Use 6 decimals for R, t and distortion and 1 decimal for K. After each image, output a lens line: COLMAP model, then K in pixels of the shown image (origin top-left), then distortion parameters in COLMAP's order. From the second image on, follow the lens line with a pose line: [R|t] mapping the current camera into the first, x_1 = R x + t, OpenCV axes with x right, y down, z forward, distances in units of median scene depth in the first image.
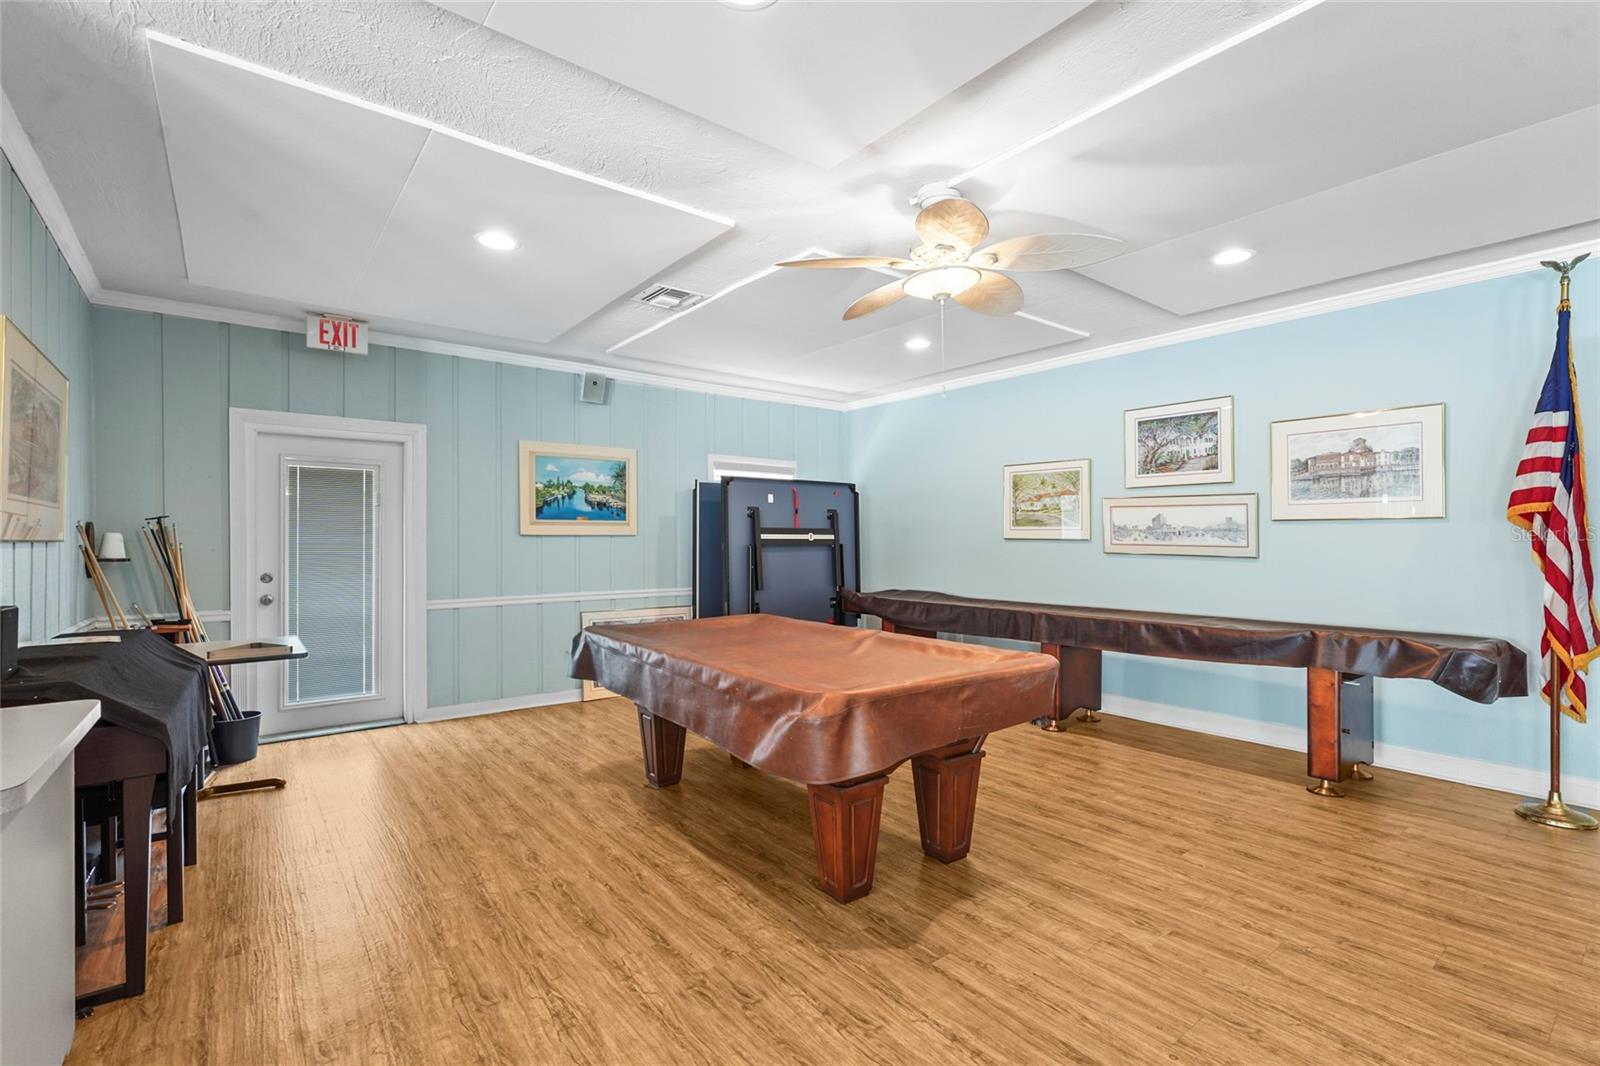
lens RADIAL K [[723.5, 0, 801.7], [0, 723.5, 533.5], [0, 0, 1]] dist [-0.004285, -0.000879]
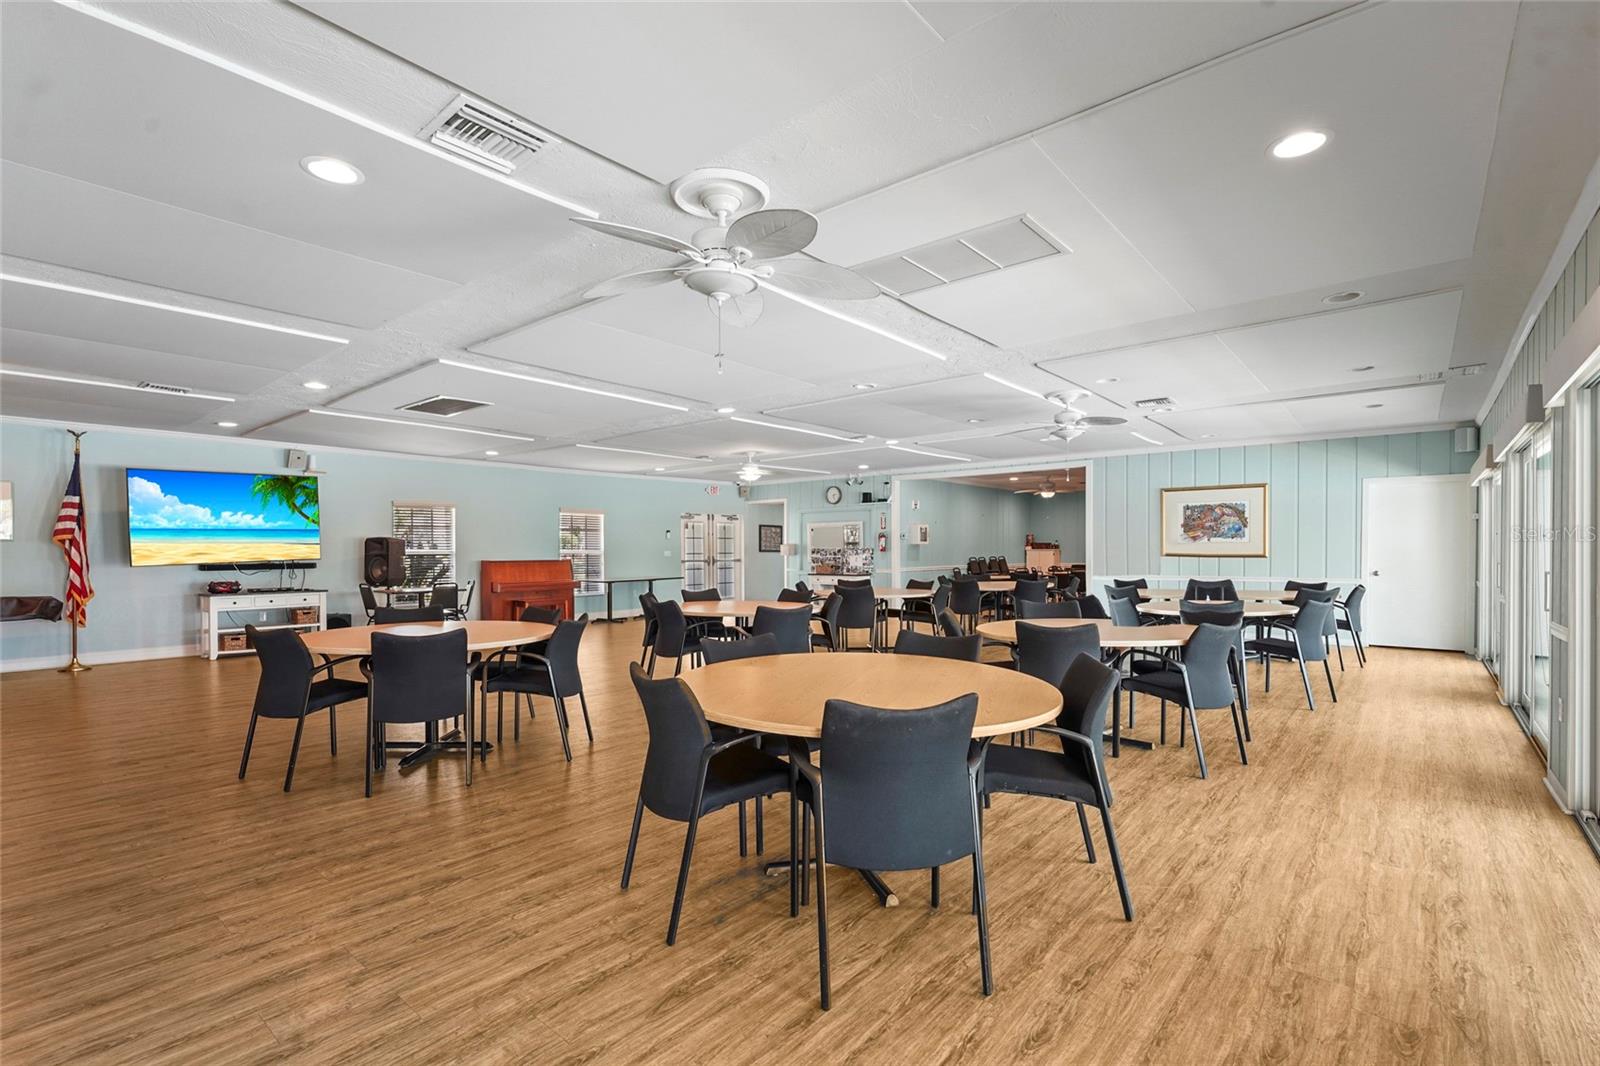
lens RADIAL K [[723.5, 0, 801.2], [0, 723.5, 543.4], [0, 0, 1]] dist [-0.004285, -0.000879]
pose [[-0.191002, 0.002157, 0.981587, -1.706306], [-0.002606, 0.999993, -0.002705, -0.015113], [-0.981586, -0.003075, -0.190995, -0.876556]]
